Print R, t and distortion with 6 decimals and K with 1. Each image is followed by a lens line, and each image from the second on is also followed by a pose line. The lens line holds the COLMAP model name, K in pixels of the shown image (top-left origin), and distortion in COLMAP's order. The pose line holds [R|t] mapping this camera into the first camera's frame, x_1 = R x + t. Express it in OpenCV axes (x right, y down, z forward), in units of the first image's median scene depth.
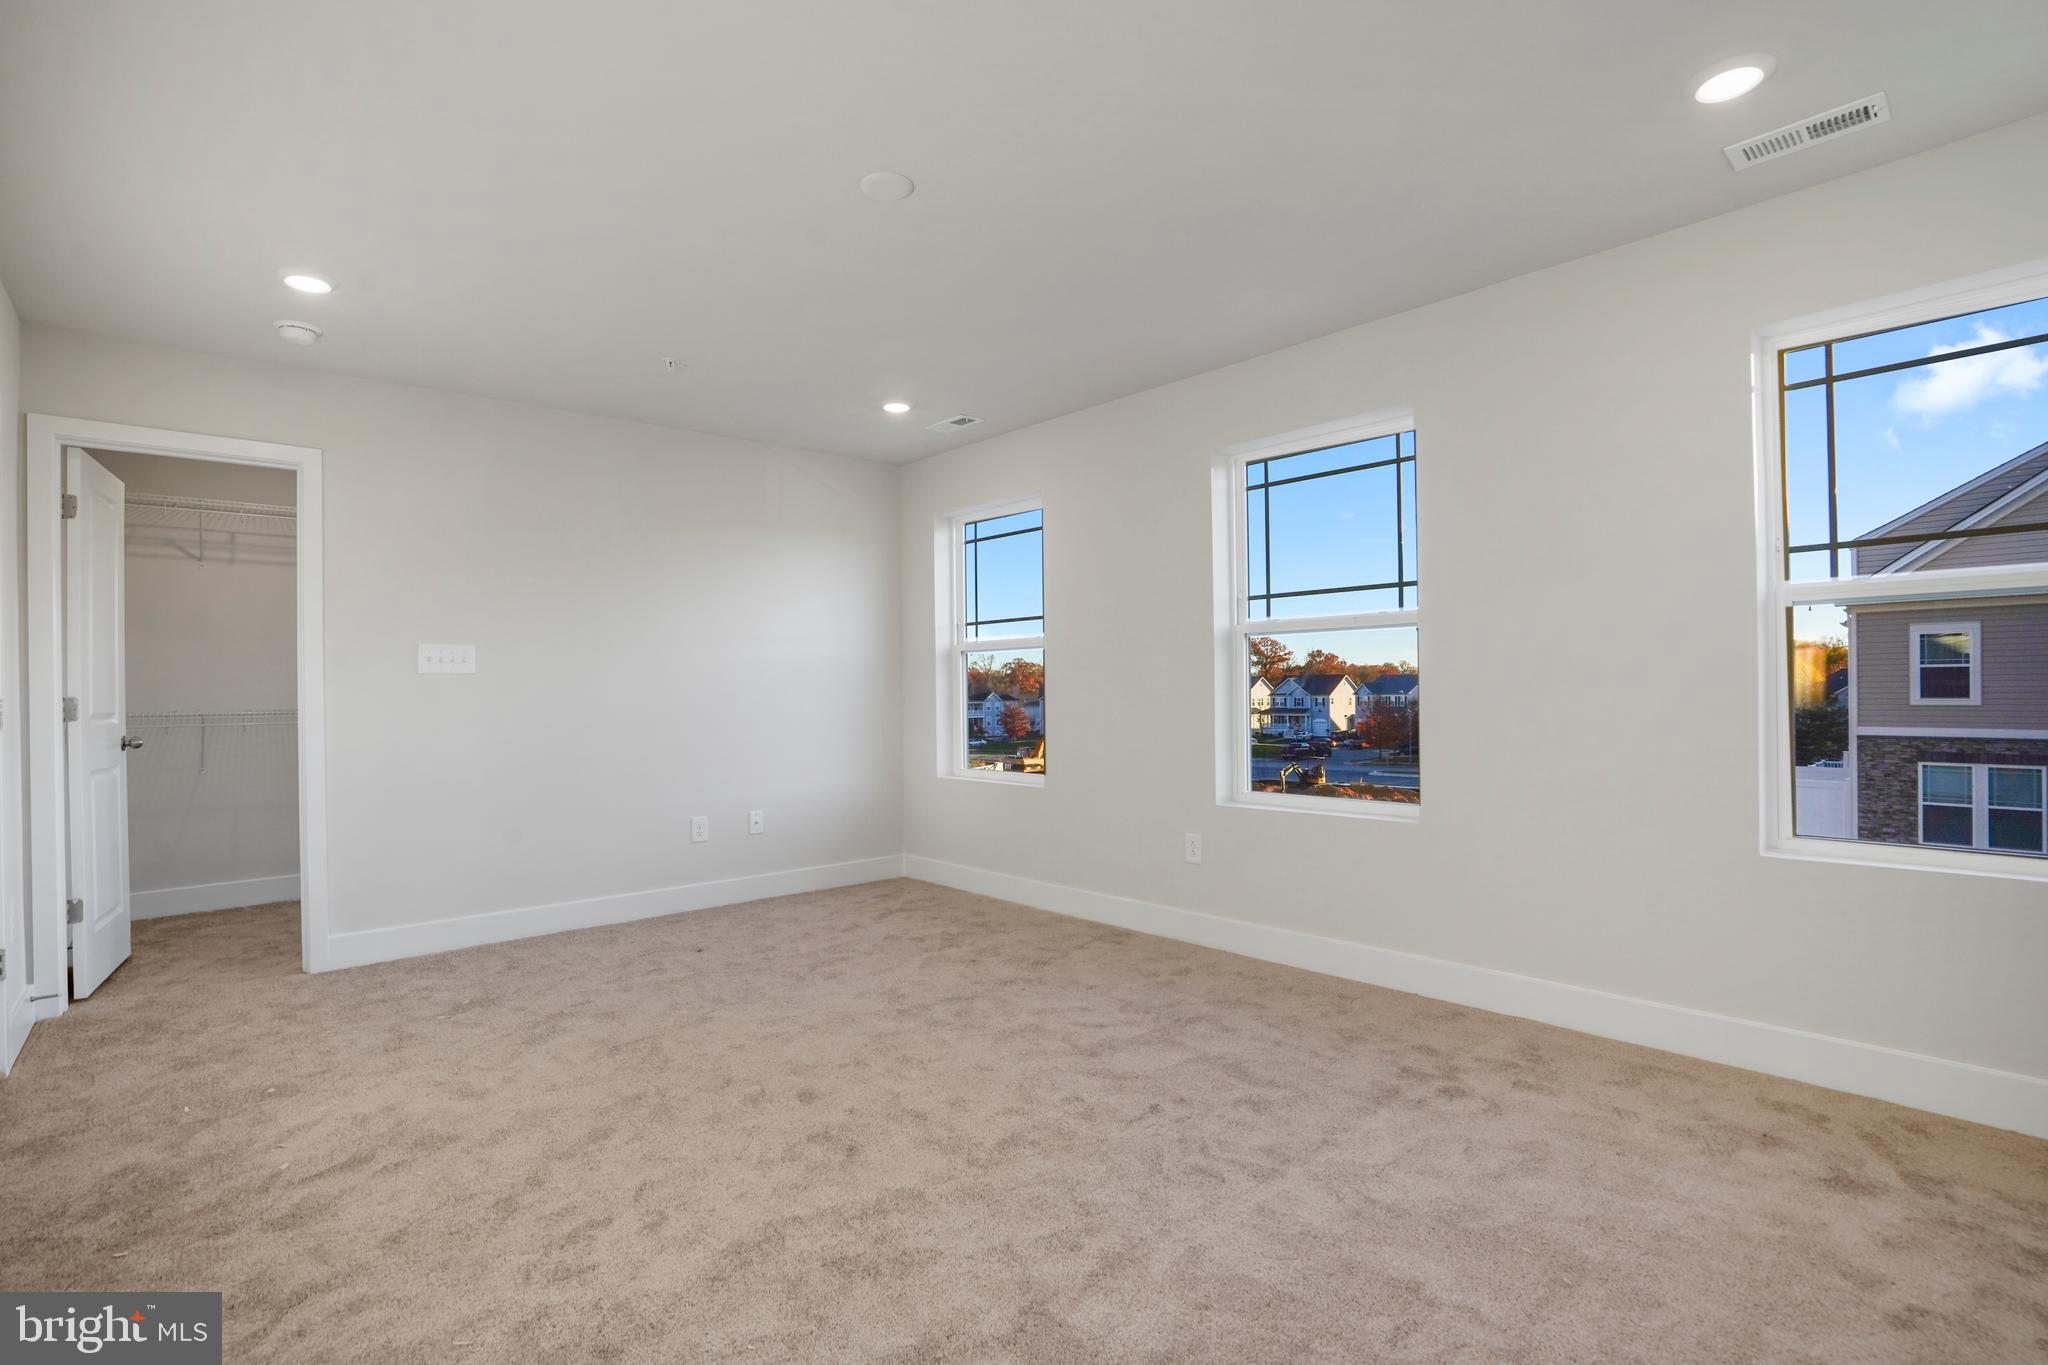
lens RADIAL K [[950.3, 0, 1030.1], [0, 950.3, 692.5], [0, 0, 1]] dist [-0.056067, 0.020829]
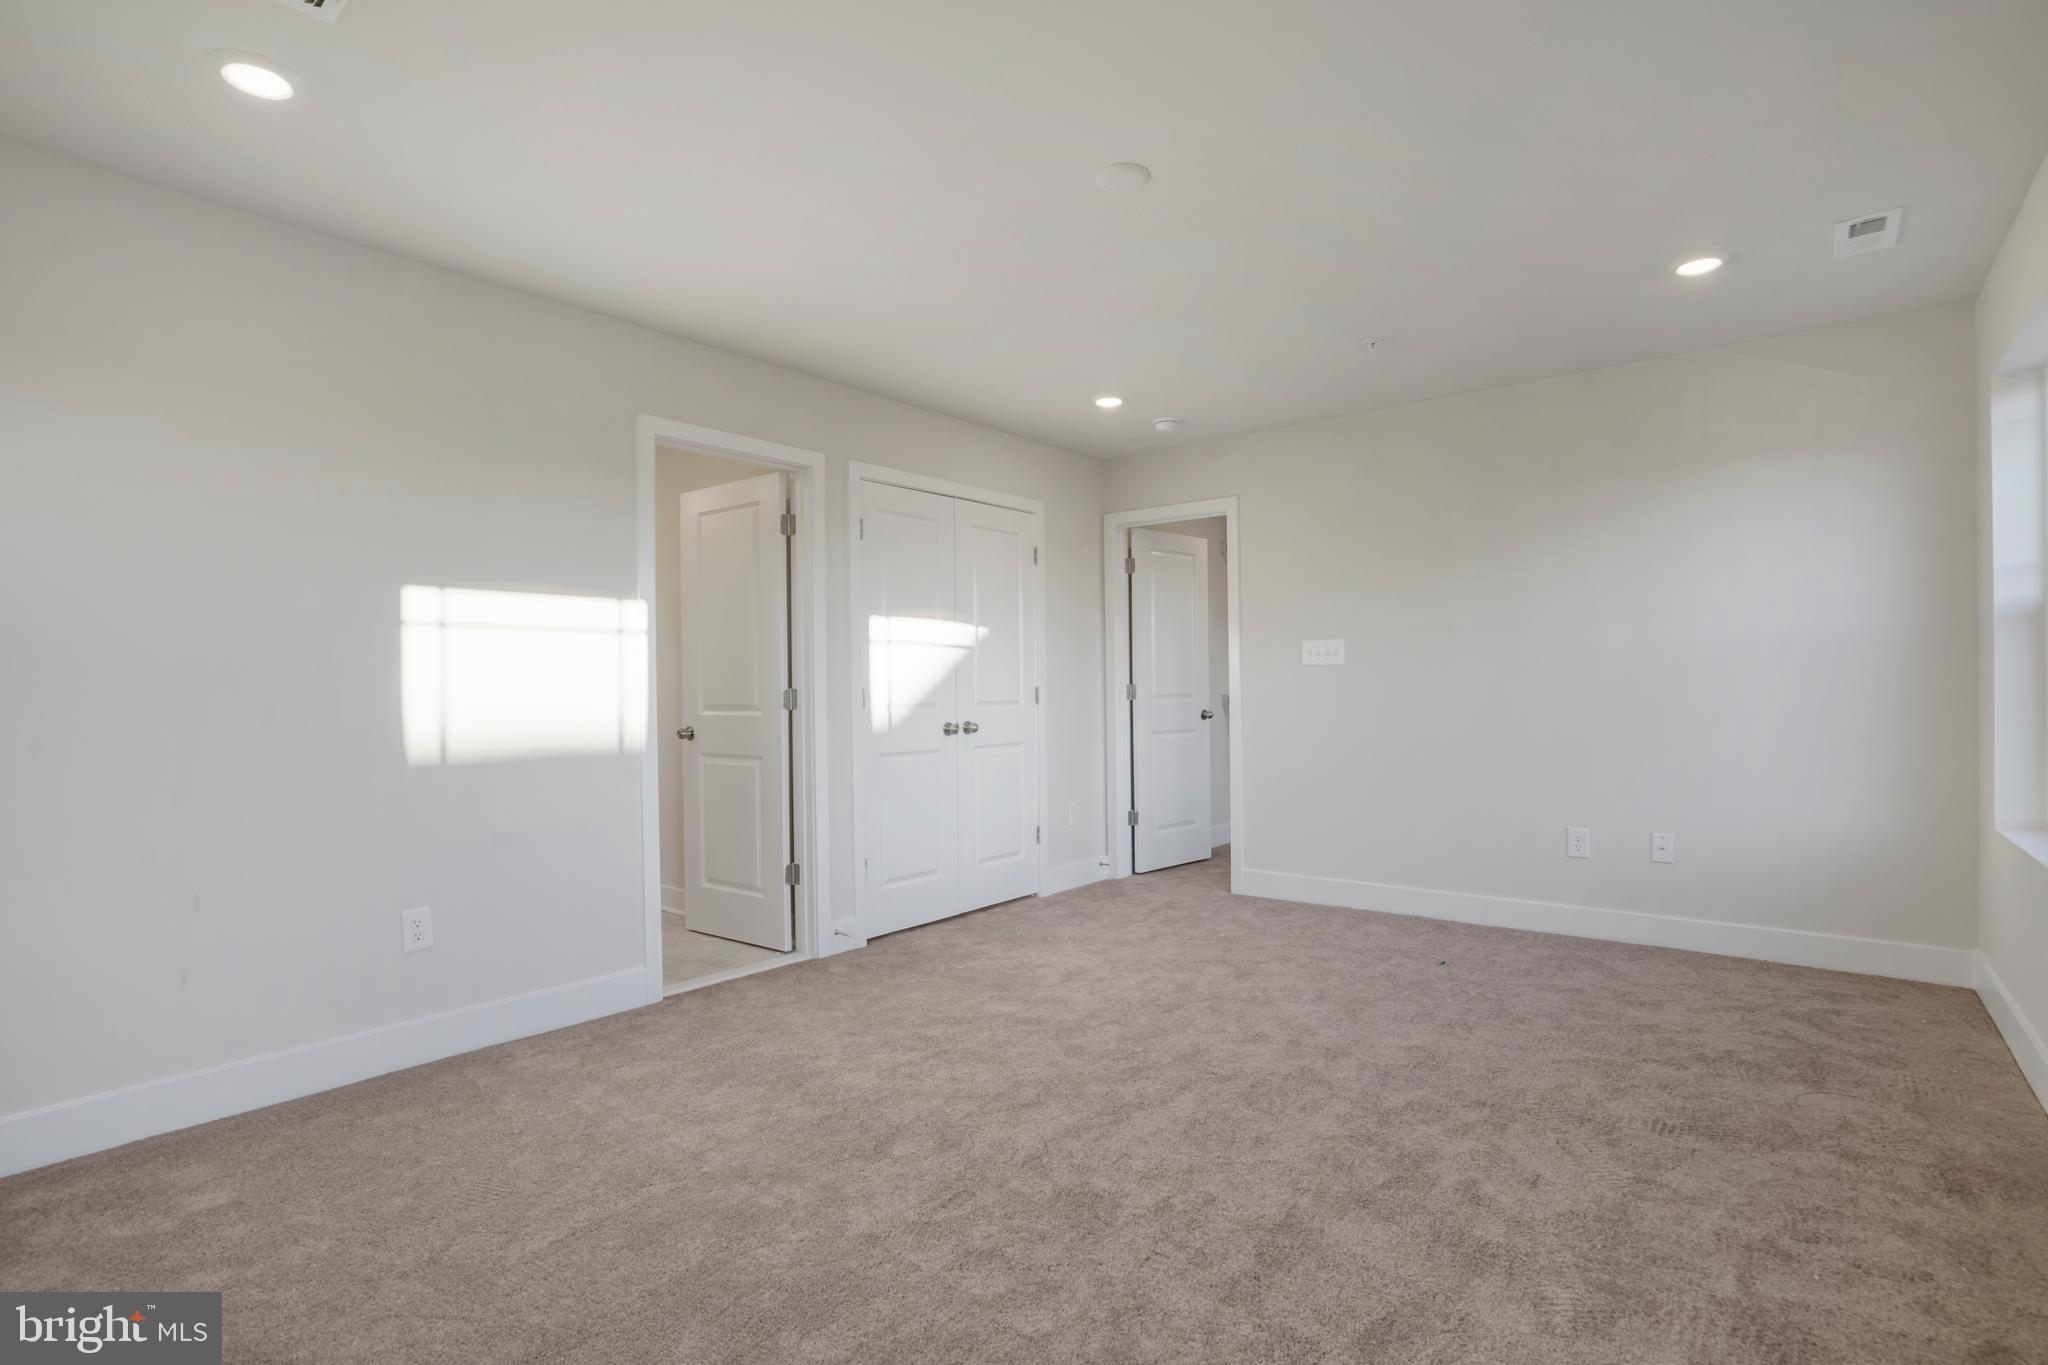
lens RADIAL K [[974.3, 0, 1024.4], [0, 974.3, 691.4], [0, 0, 1]] dist [-0.057933, 0.023189]
pose [[0.159596, 0.013158, -0.987095, 0.578523], [0.002903, 0.999901, 0.013798, -0.006103], [0.987178, -0.005068, 0.159542, 0.512113]]
